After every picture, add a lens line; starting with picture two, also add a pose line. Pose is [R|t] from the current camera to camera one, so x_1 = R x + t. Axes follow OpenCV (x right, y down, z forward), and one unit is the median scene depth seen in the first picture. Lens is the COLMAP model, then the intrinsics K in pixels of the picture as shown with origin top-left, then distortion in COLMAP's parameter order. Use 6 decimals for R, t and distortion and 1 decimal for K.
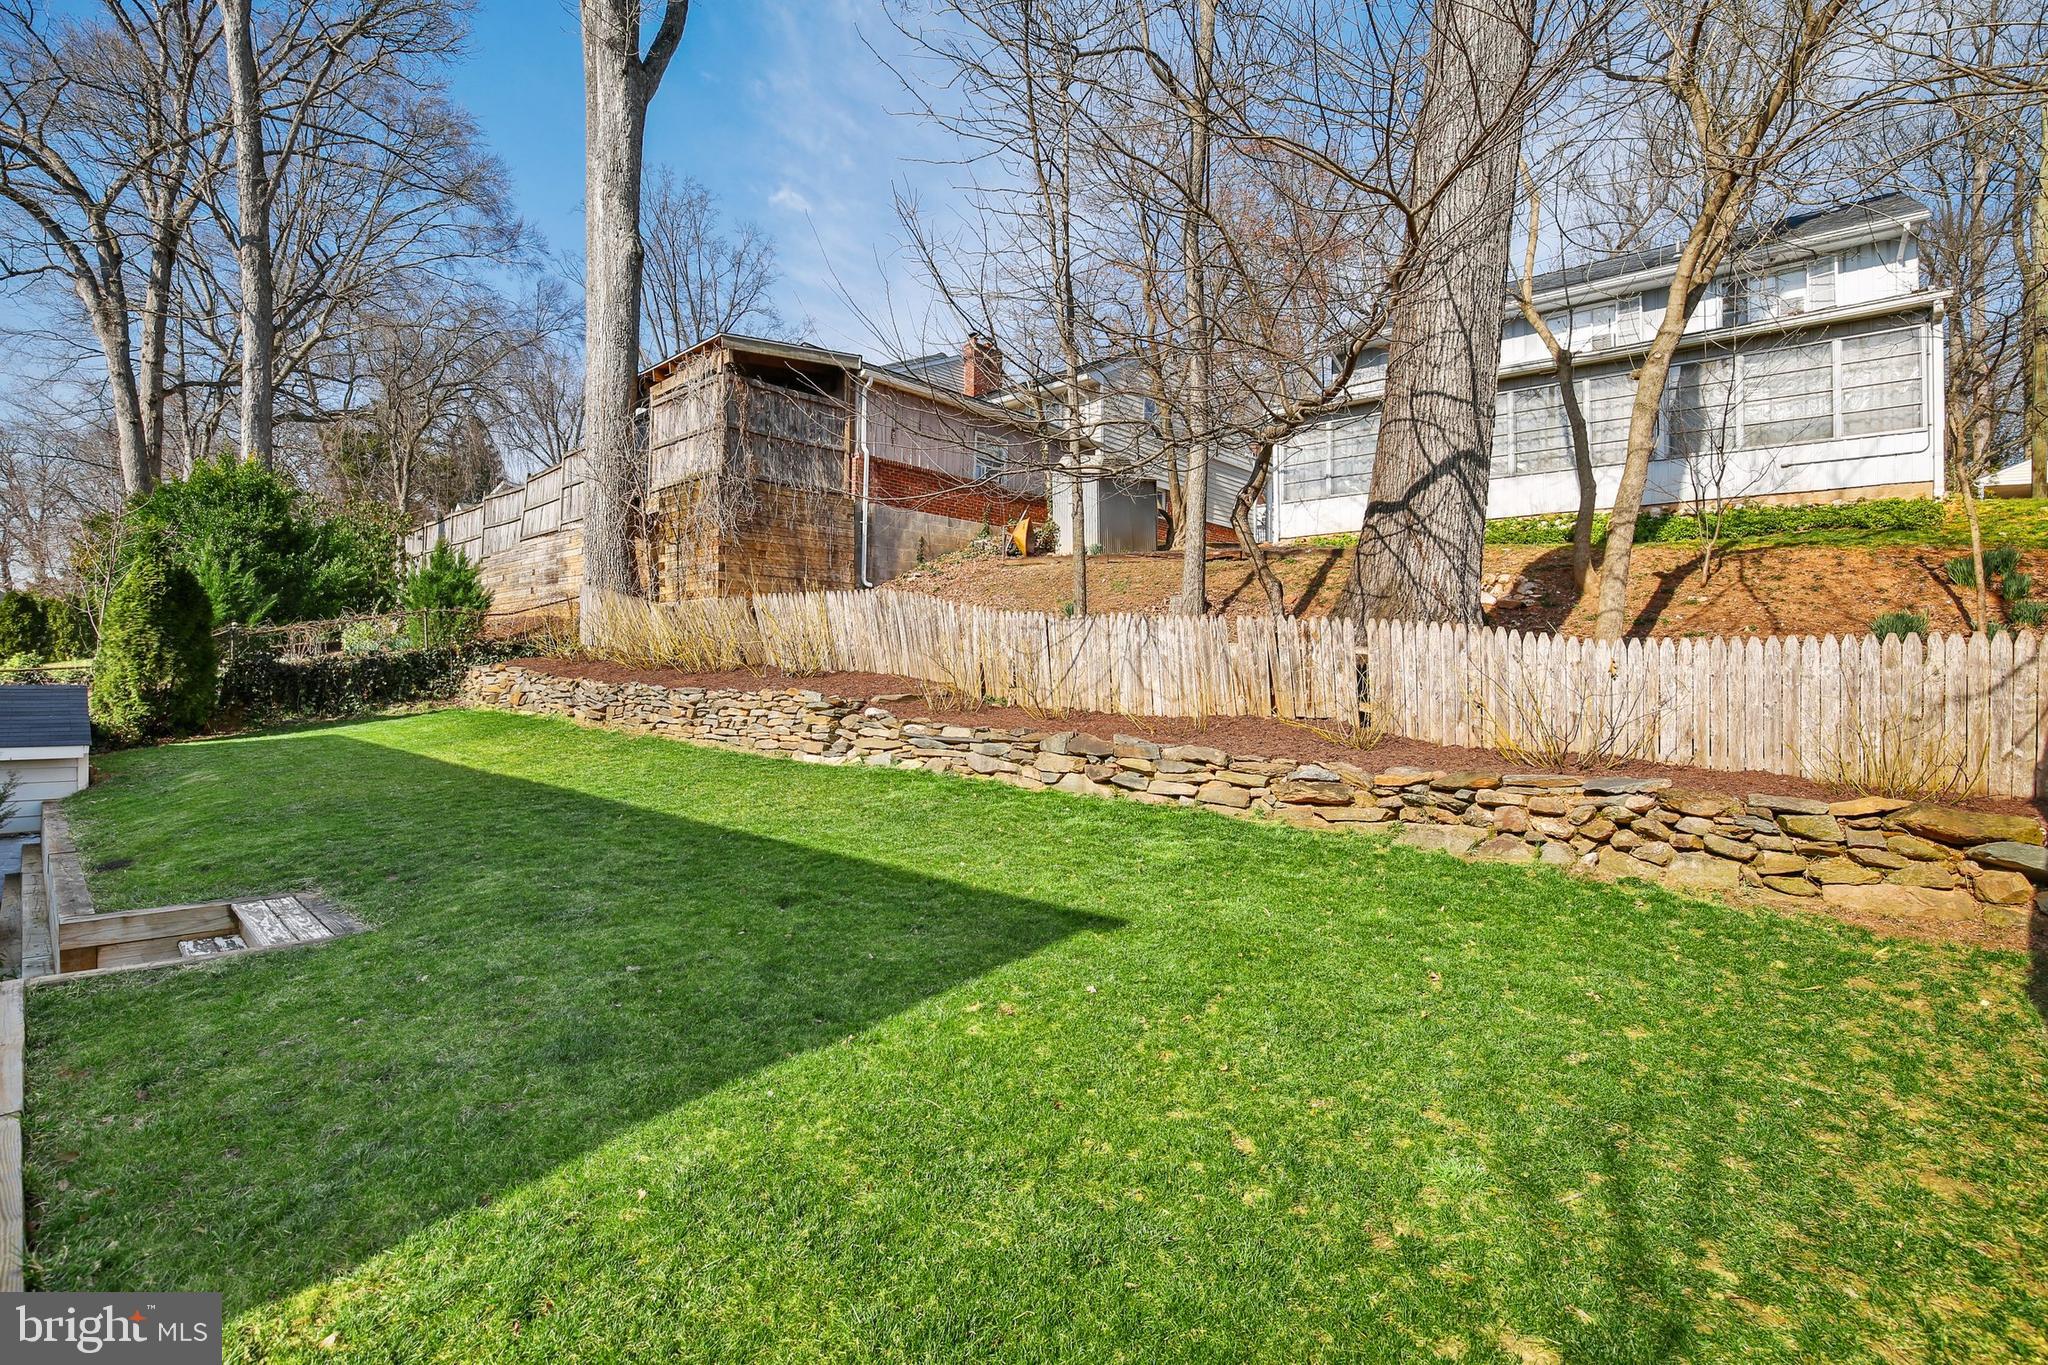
lens RADIAL K [[939.5, 0, 1013.0], [0, 939.5, 653.3], [0, 0, 1]] dist [0.010165, -0.002689]
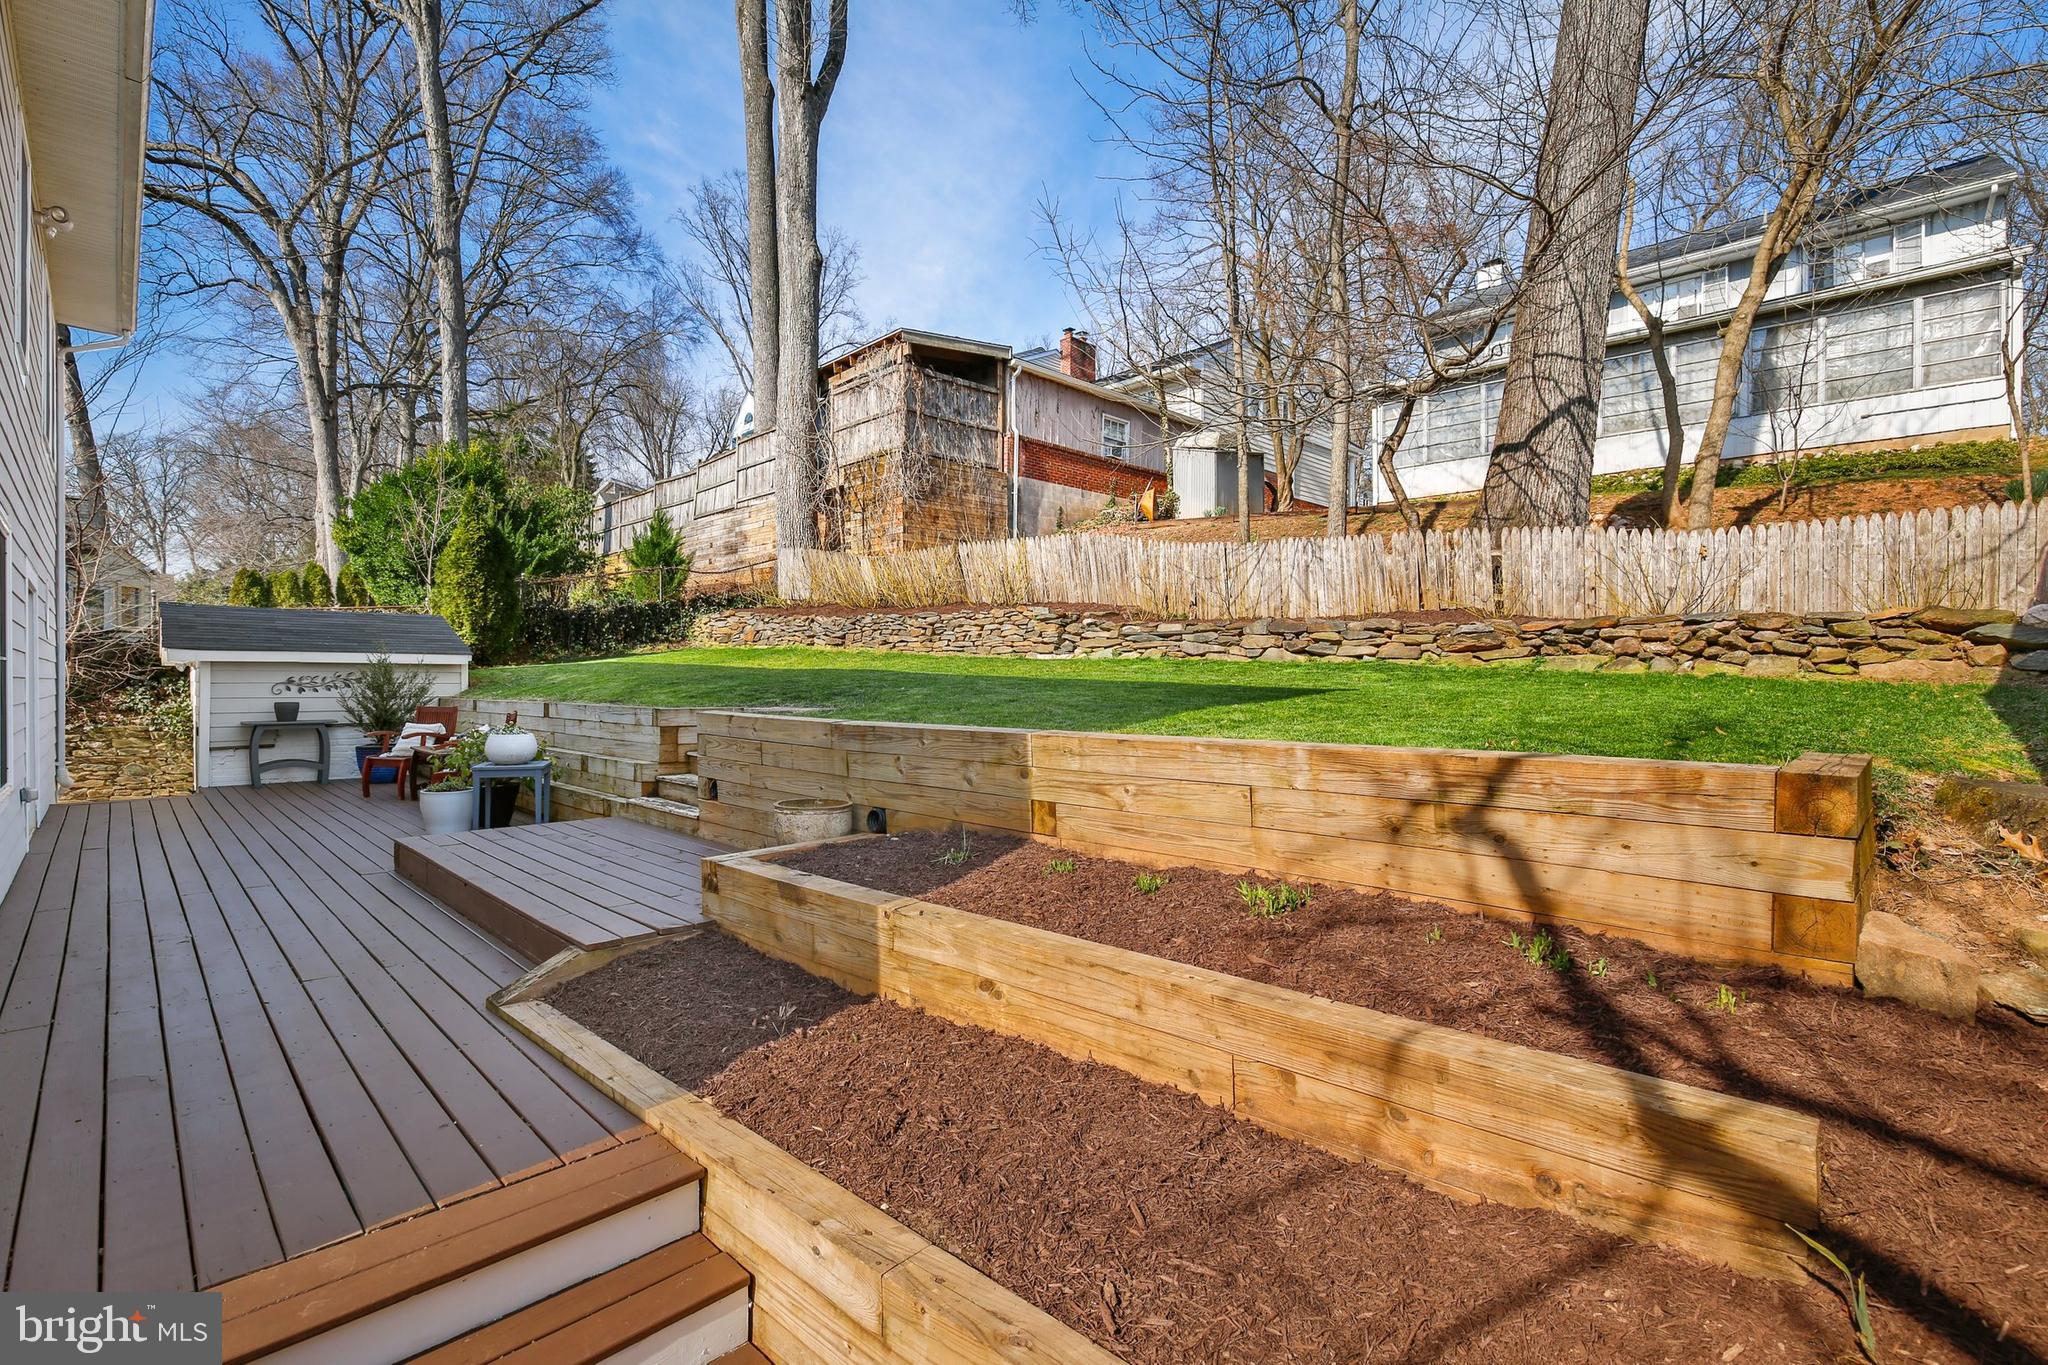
lens RADIAL K [[939.5, 0, 1007.7], [0, 939.5, 676.6], [0, 0, 1]] dist [0.010165, -0.002689]
pose [[0.998206, -0.004859, -0.059679, -0.131746], [0.006284, 0.999699, 0.023709, 0.076569], [0.059546, -0.024041, 0.997936, -0.197396]]
